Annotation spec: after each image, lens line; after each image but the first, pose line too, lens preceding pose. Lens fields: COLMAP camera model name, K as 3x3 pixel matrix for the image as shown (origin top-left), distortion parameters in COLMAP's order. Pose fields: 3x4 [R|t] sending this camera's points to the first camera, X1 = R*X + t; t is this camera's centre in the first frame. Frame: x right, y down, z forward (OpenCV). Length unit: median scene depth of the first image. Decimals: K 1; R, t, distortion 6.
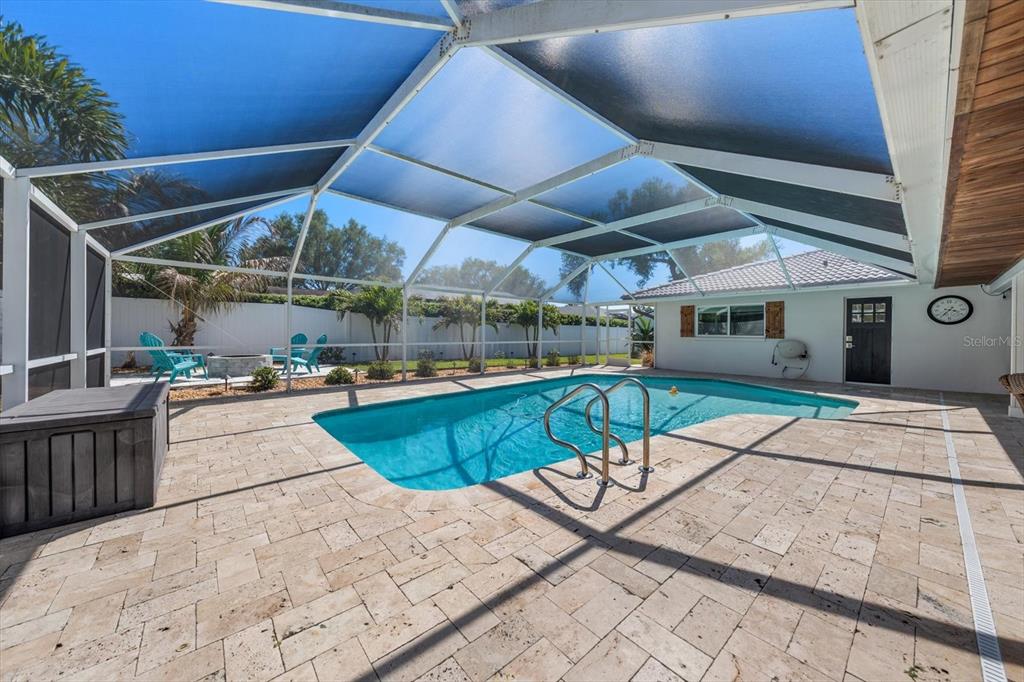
lens RADIAL K [[348.3, 0, 511.8], [0, 348.3, 335.6], [0, 0, 1]] dist [-0.000793, 0.000000]
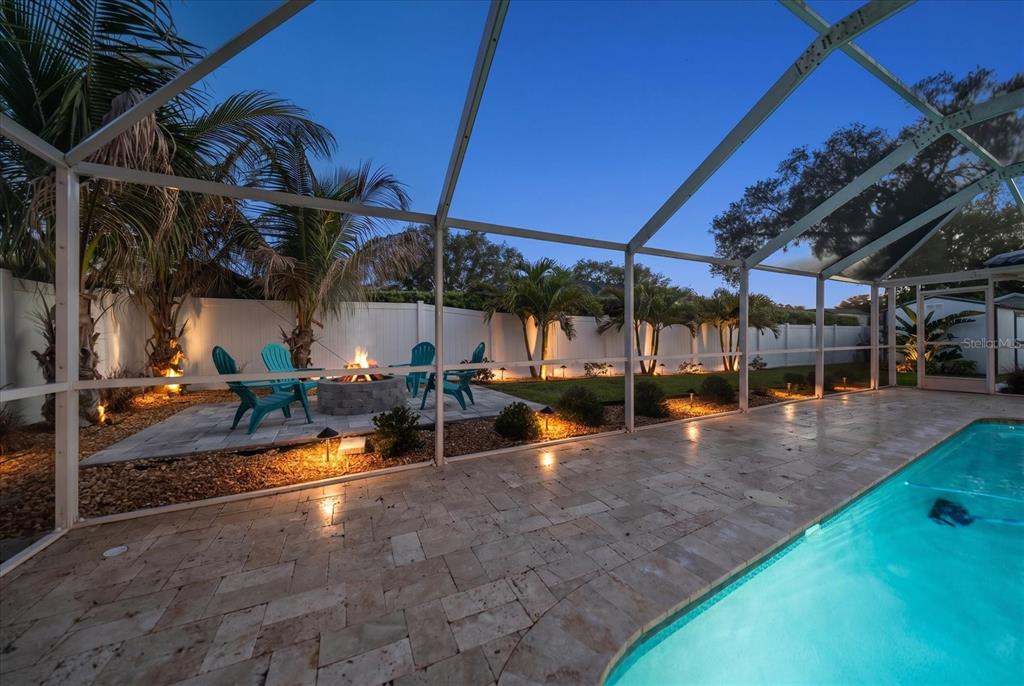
lens RADIAL K [[348.3, 0, 511.8], [0, 348.3, 337.6], [0, 0, 1]] dist [-0.000793, 0.000000]
pose [[0.955461, -0.015259, -0.294724, -0.150076], [0.011849, 0.999841, -0.013353, -0.003015], [0.294881, 0.009266, 0.955489, 0.213817]]
